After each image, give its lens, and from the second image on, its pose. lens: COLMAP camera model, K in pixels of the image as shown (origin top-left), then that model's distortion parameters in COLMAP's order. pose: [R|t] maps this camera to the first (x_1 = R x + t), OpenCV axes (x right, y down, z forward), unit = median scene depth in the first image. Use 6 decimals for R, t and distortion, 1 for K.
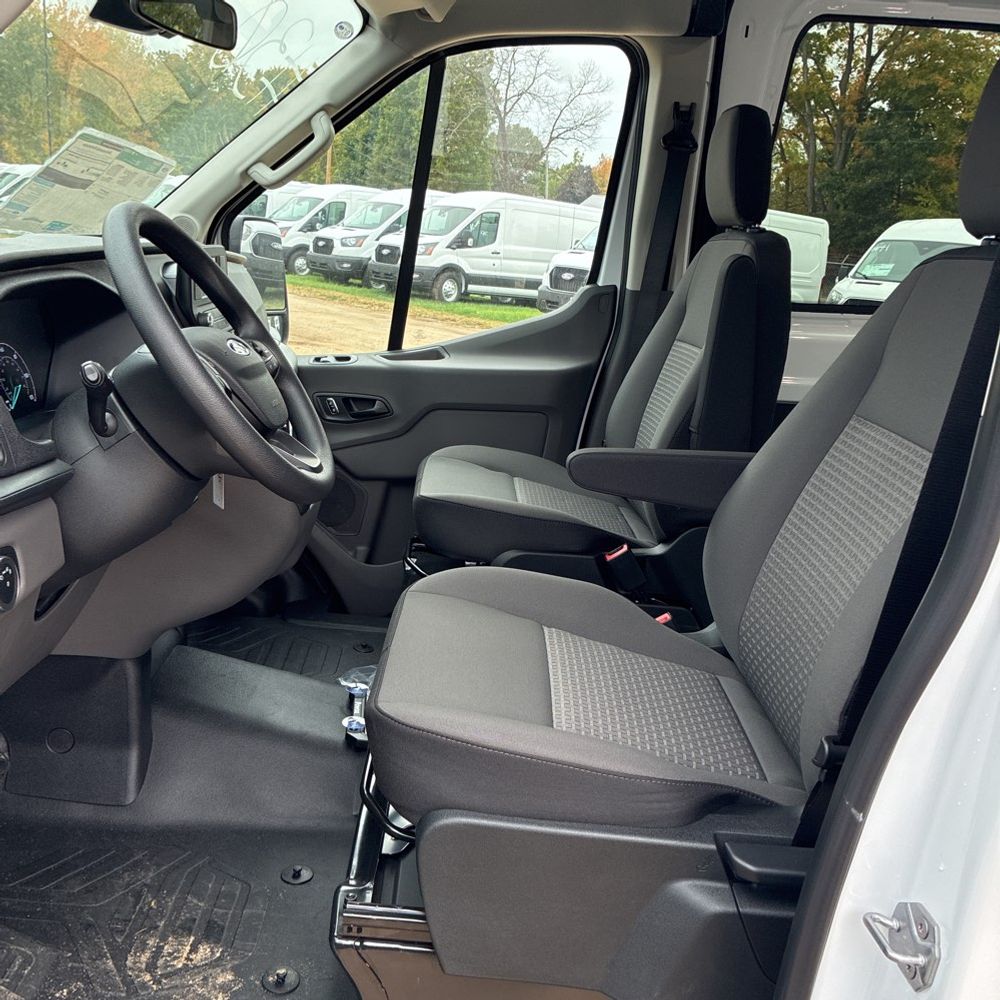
lens RADIAL K [[1011.2, 0, 499.0], [0, 1011.2, 501.8], [0, 0, 1]] dist [0.027577, 0.000000]
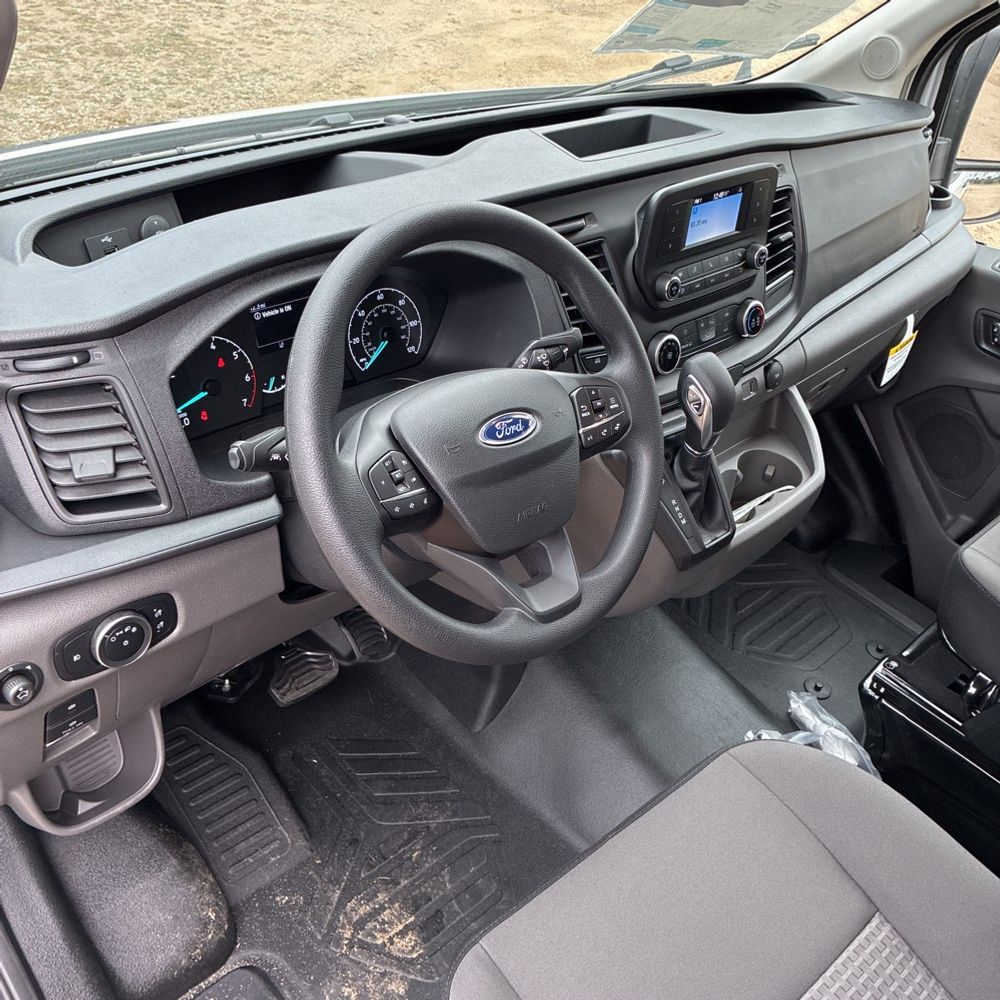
lens RADIAL K [[1011.2, 0, 498.3], [0, 1011.2, 497.4], [0, 0, 1]] dist [0.027577, 0.000000]
pose [[0.662910, 0.434226, -0.609917, 0.181042], [-0.242491, 0.895248, 0.373805, -0.332219], [0.708342, -0.099899, 0.698764, 0.424660]]
